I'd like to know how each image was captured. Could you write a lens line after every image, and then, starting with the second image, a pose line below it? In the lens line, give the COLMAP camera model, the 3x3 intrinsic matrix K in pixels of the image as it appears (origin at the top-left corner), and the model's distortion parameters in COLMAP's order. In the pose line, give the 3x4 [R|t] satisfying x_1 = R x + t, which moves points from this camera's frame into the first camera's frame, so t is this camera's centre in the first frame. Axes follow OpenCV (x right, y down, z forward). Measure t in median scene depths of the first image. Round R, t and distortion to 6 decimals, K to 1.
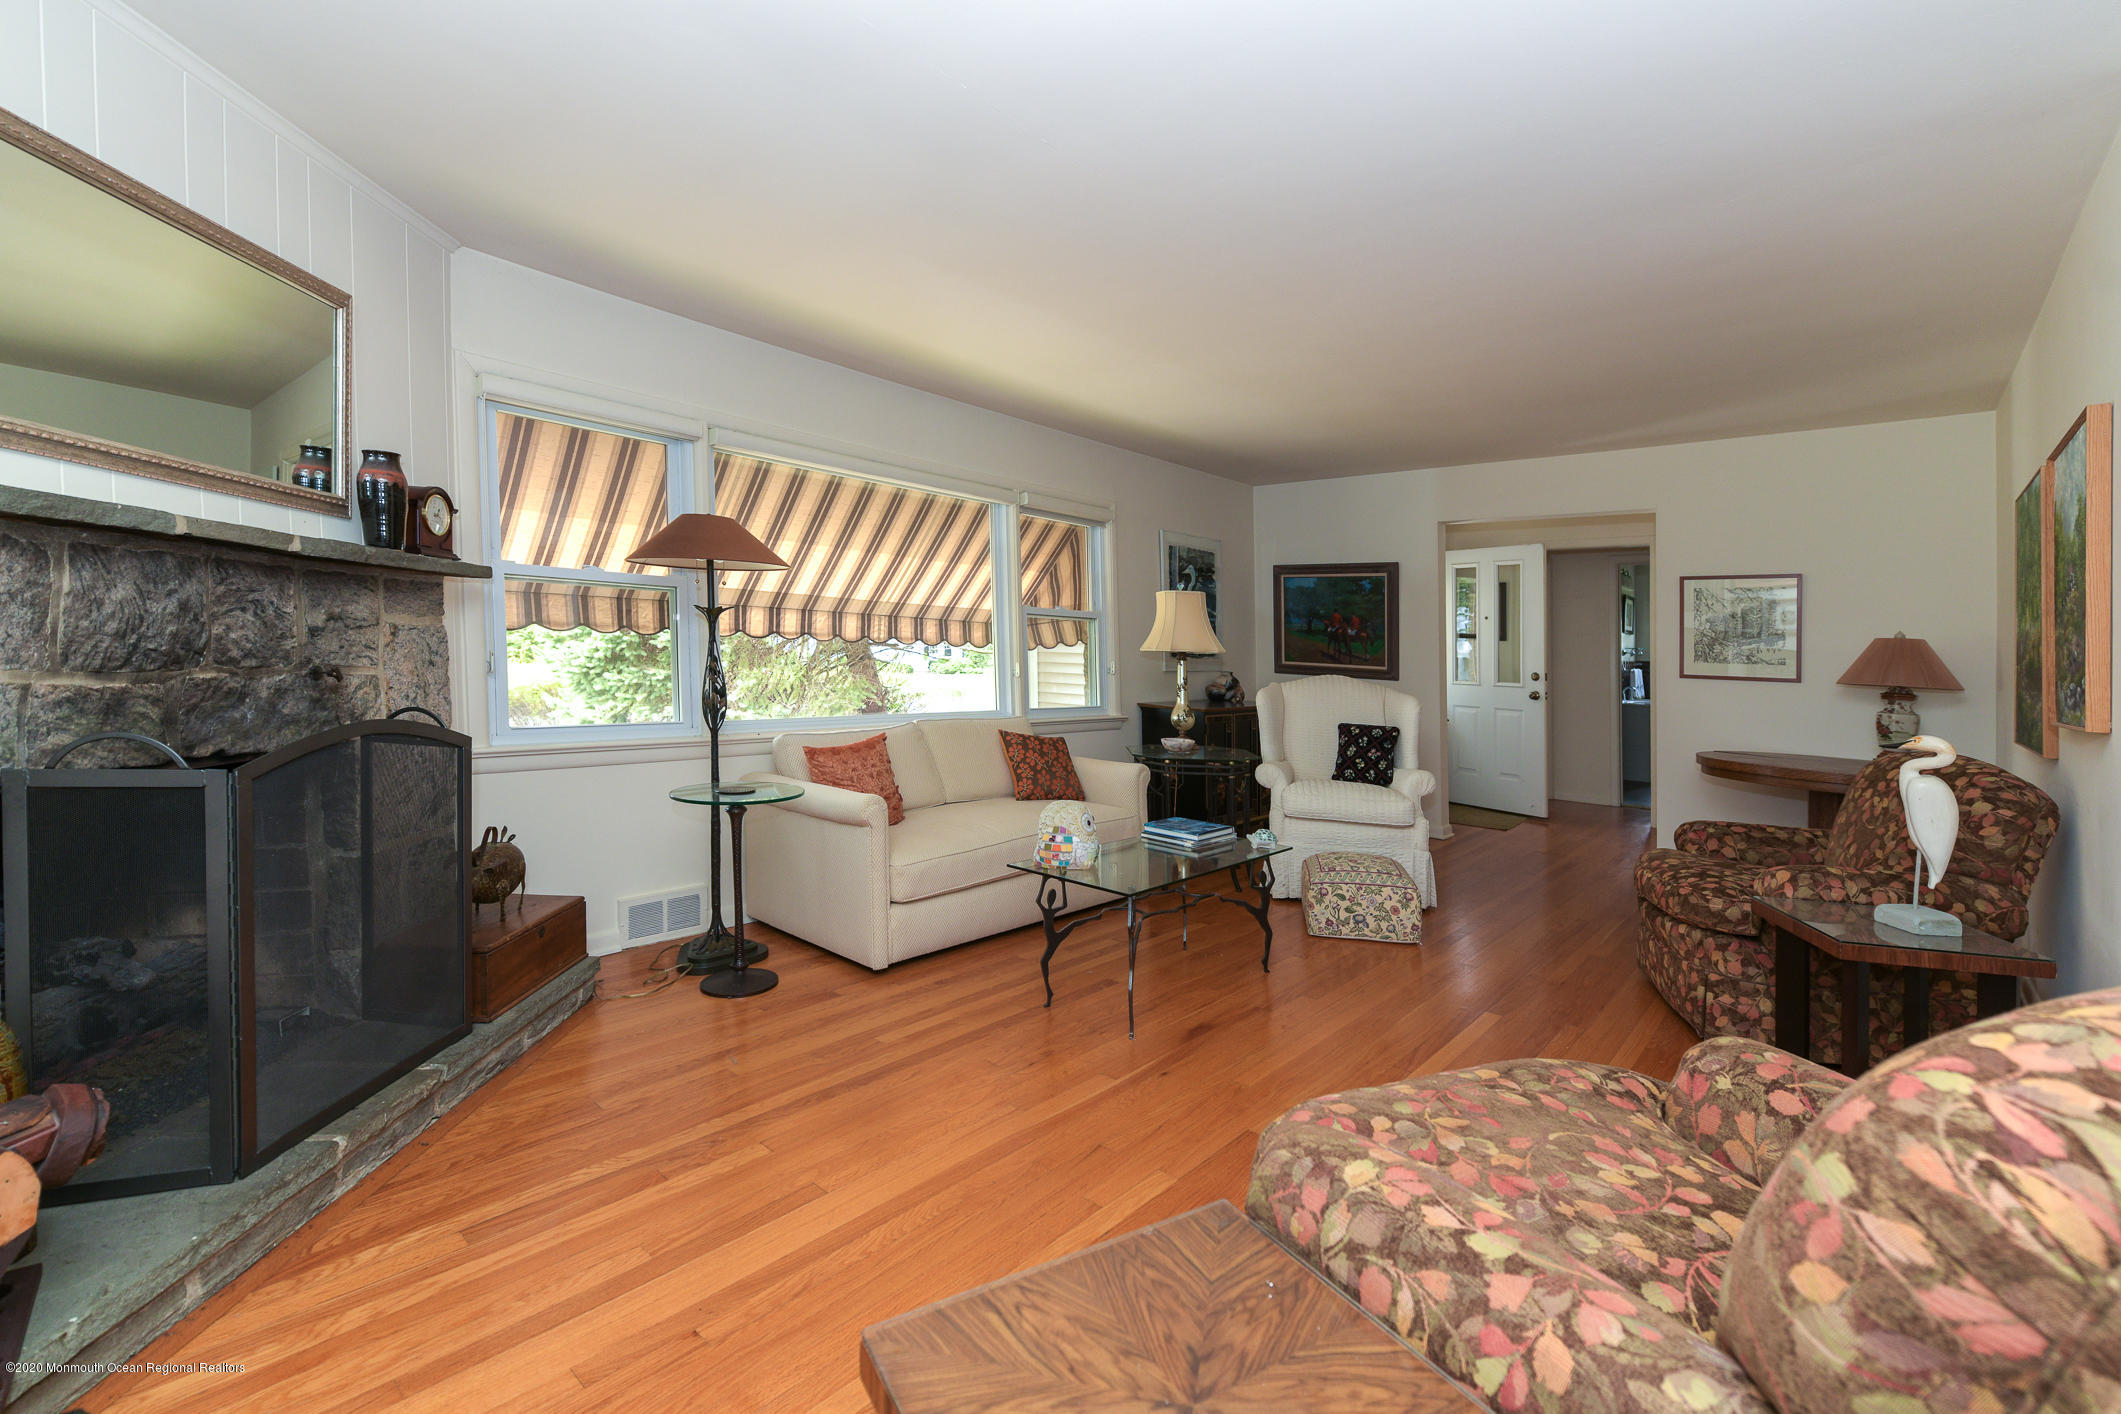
lens RADIAL K [[906.3, 0, 1062.6], [0, 906.3, 725.8], [0, 0, 1]] dist [-0.001653, -0.000432]
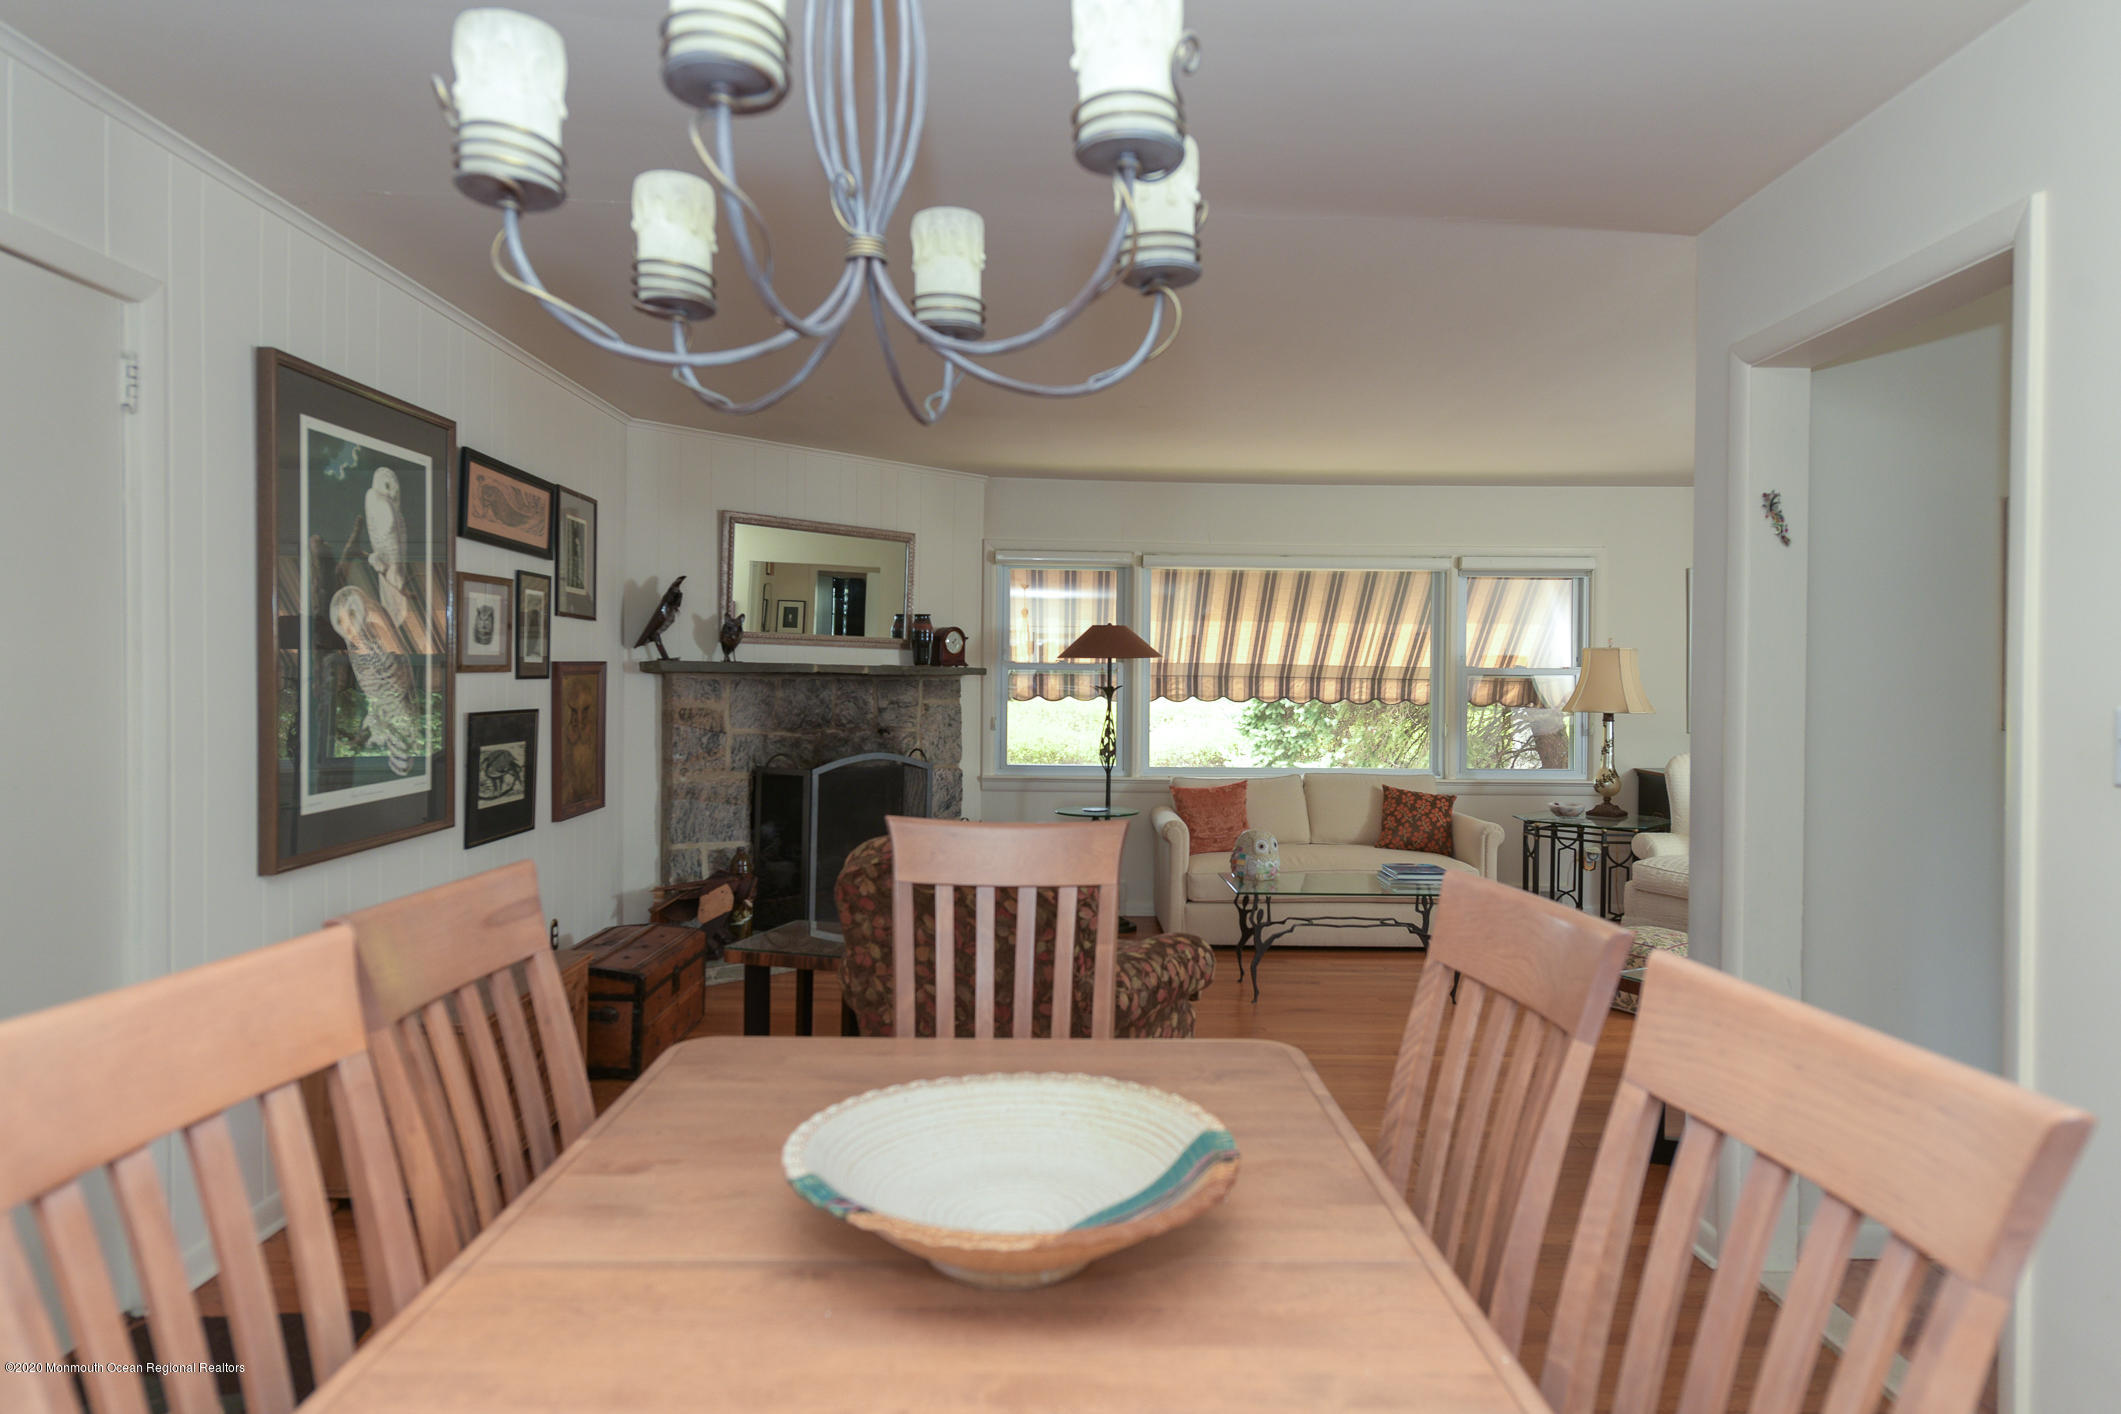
lens RADIAL K [[1250.3, 0, 1060.5], [0, 1250.3, 707.0], [0, 0, 1]] dist [-0.000279, -0.000007]
pose [[0.665120, -0.010313, -0.746666, 1.427779], [-0.046373, 0.997404, -0.055085, 0.023136], [0.745296, 0.071263, 0.662915, -0.520662]]
